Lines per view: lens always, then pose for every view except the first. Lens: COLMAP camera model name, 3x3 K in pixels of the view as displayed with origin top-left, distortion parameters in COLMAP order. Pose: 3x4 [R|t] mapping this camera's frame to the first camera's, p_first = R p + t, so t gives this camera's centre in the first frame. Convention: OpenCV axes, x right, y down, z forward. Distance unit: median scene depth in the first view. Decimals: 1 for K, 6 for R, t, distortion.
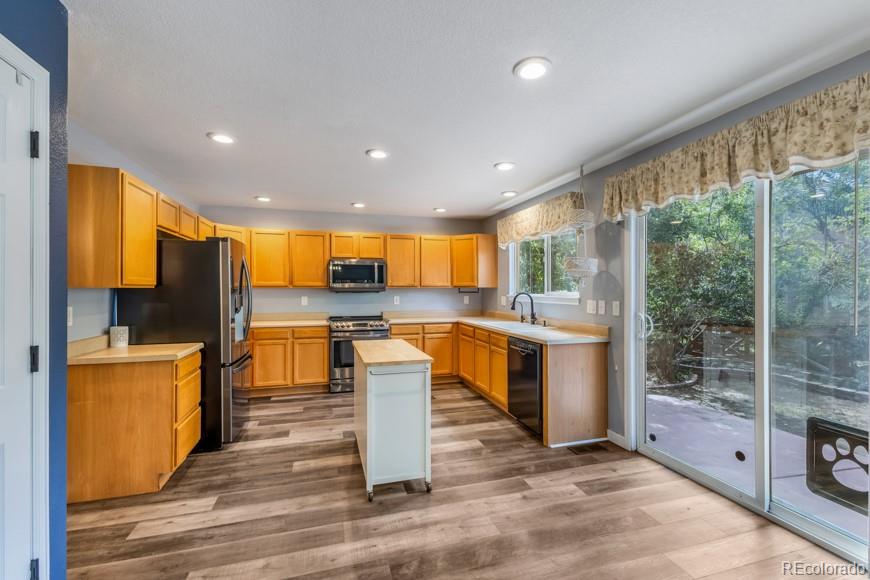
lens RADIAL K [[379.6, 0, 435.1], [0, 379.6, 288.8], [0, 0, 1]] dist [0.003993, -0.000533]
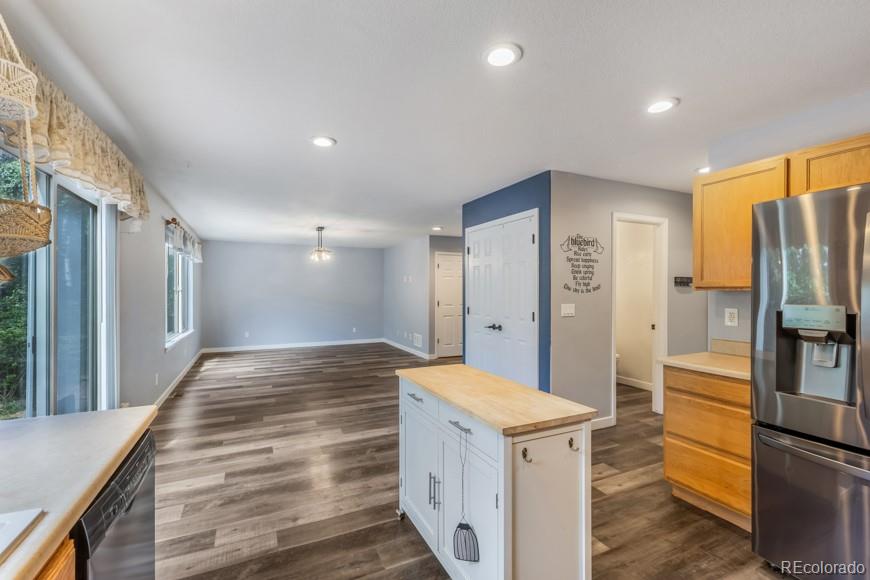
lens RADIAL K [[379.6, 0, 439.7], [0, 379.6, 290.9], [0, 0, 1]] dist [0.003993, -0.000533]
pose [[-0.984327, -0.000806, -0.176353, 0.028354], [-0.000891, 1.000000, 0.000404, -0.001125], [0.176352, 0.000555, -0.984327, 1.011536]]
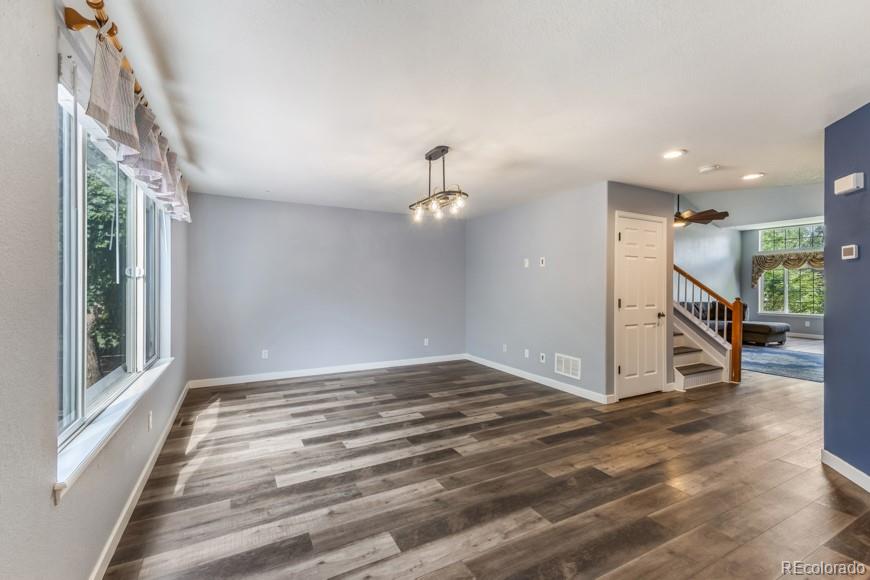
lens RADIAL K [[379.6, 0, 440.3], [0, 379.6, 286.7], [0, 0, 1]] dist [0.003993, -0.000533]
pose [[-0.977704, -0.002502, -0.209974, 0.358874], [-0.003114, 0.999992, 0.002585, 0.013096], [0.209966, 0.003181, -0.977704, 0.210493]]
